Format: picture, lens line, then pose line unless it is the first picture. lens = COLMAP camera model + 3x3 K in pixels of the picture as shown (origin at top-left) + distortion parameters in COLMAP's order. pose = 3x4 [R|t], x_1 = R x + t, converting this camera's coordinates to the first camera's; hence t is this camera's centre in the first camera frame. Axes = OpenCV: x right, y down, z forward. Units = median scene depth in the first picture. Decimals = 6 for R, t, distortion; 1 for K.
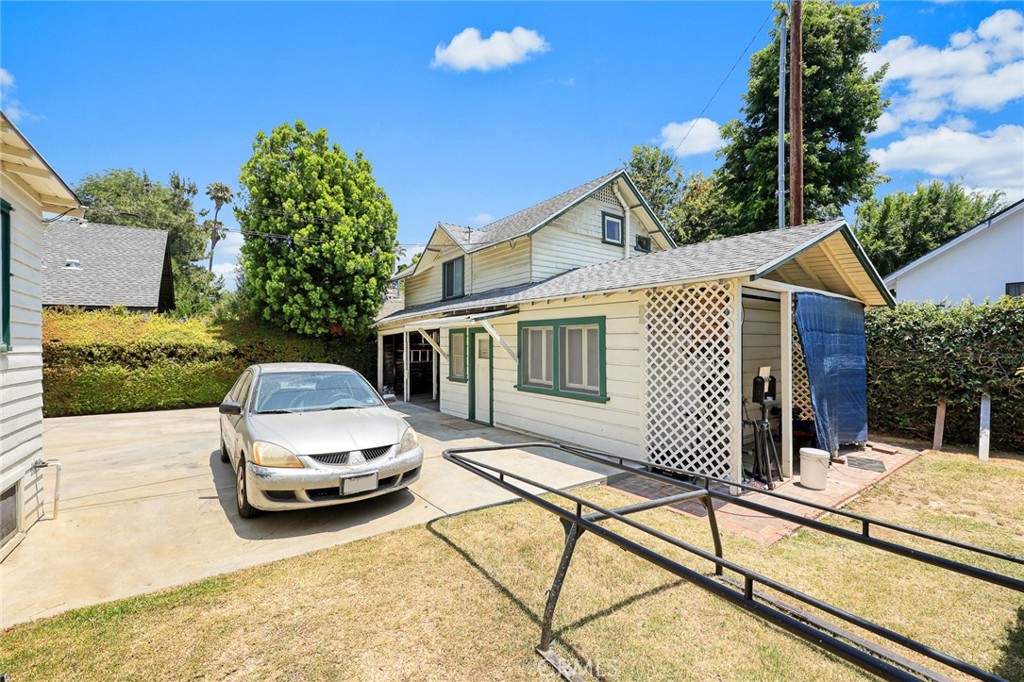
lens RADIAL K [[441.1, 0, 488.5], [0, 441.1, 349.2], [0, 0, 1]] dist [-0.000846, 0.000175]
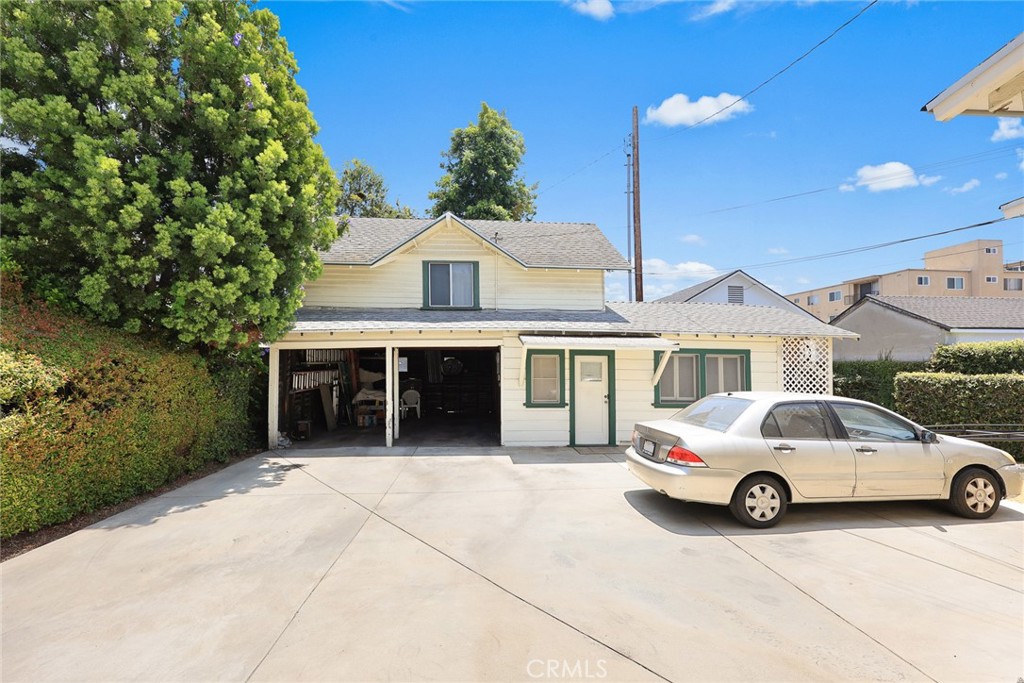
lens RADIAL K [[441.1, 0, 488.5], [0, 441.1, 349.7], [0, 0, 1]] dist [-0.000846, 0.000175]
pose [[0.490434, 0.028531, 0.871011, -1.032254], [-0.001766, 0.999494, -0.031745, -0.018658], [-0.871477, 0.014030, 0.490236, 0.727831]]
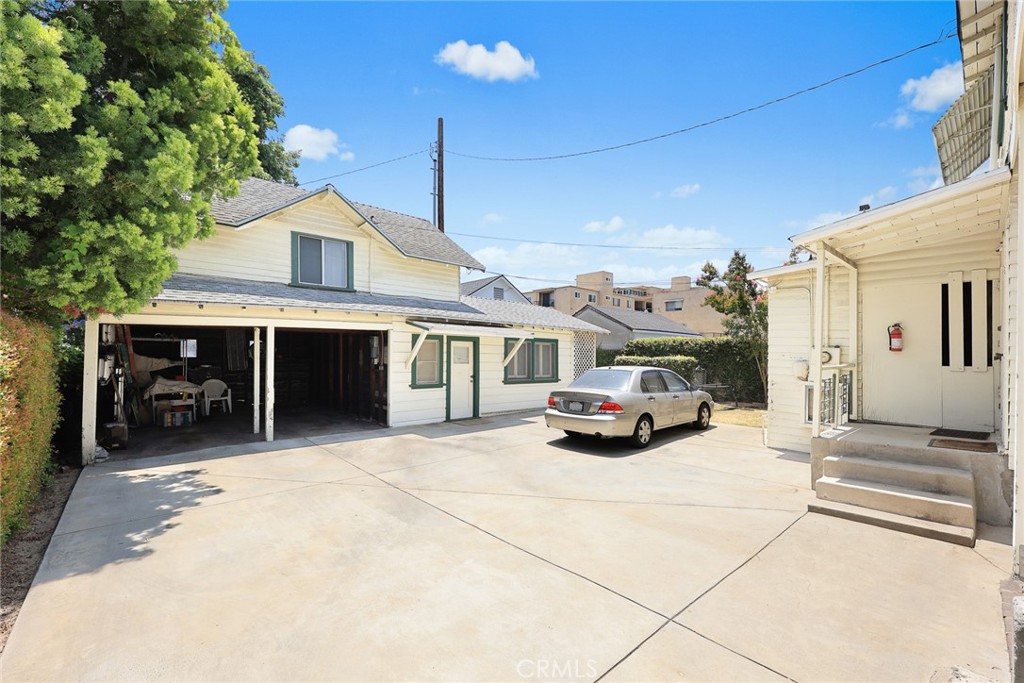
lens RADIAL K [[446.9, 0, 512.0], [0, 446.9, 341.5], [0, 0, 1]] dist [0.003605, 0.000463]
pose [[-0.172318, 0.026385, 0.984688, -1.221363], [-0.005879, 0.999596, -0.027813, -0.004779], [-0.985024, -0.010582, -0.172093, 1.099048]]
